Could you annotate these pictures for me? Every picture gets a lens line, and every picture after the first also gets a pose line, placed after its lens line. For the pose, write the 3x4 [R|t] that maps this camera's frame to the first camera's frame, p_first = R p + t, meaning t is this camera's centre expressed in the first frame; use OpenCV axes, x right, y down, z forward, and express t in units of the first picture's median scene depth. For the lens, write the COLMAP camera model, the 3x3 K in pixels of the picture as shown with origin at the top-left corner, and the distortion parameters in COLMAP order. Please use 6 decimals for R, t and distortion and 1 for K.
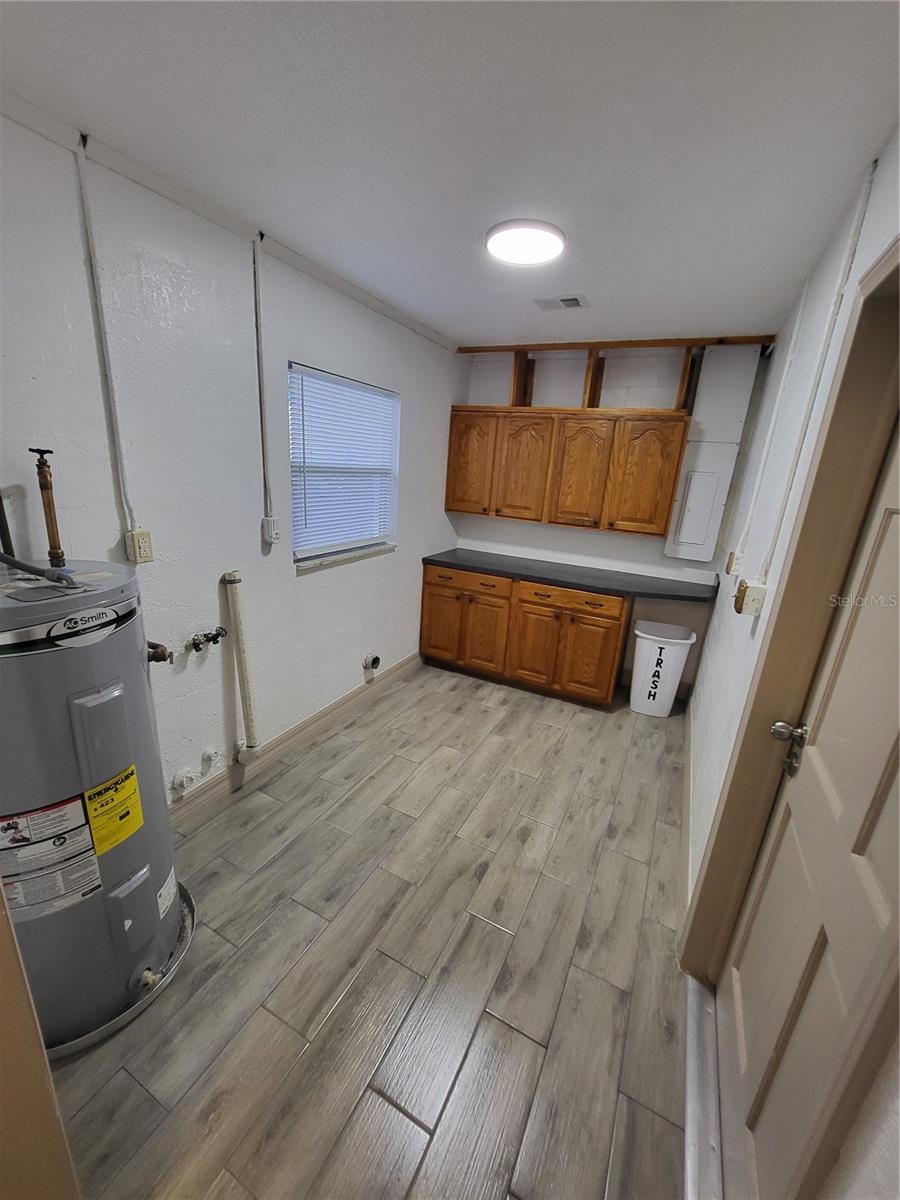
lens RADIAL K [[469.5, 0, 453.9], [0, 469.5, 603.8], [0, 0, 1]] dist [0.004566, -0.000166]
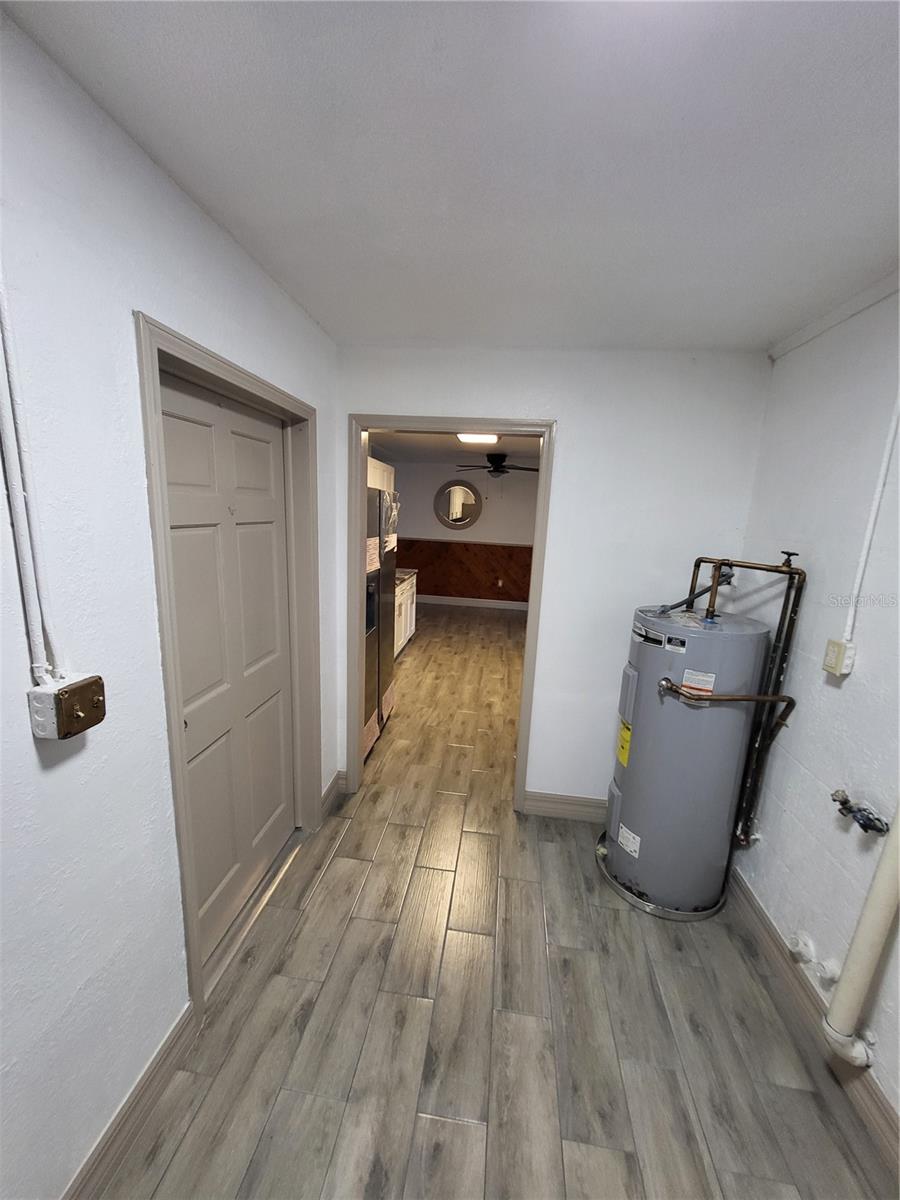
lens RADIAL K [[469.5, 0, 453.9], [0, 469.5, 603.8], [0, 0, 1]] dist [0.004566, -0.000166]
pose [[-0.932650, -0.038002, -0.358776, 0.332381], [-0.202035, 0.878902, 0.432104, -0.413603], [0.298908, 0.475487, -0.827385, 1.338020]]
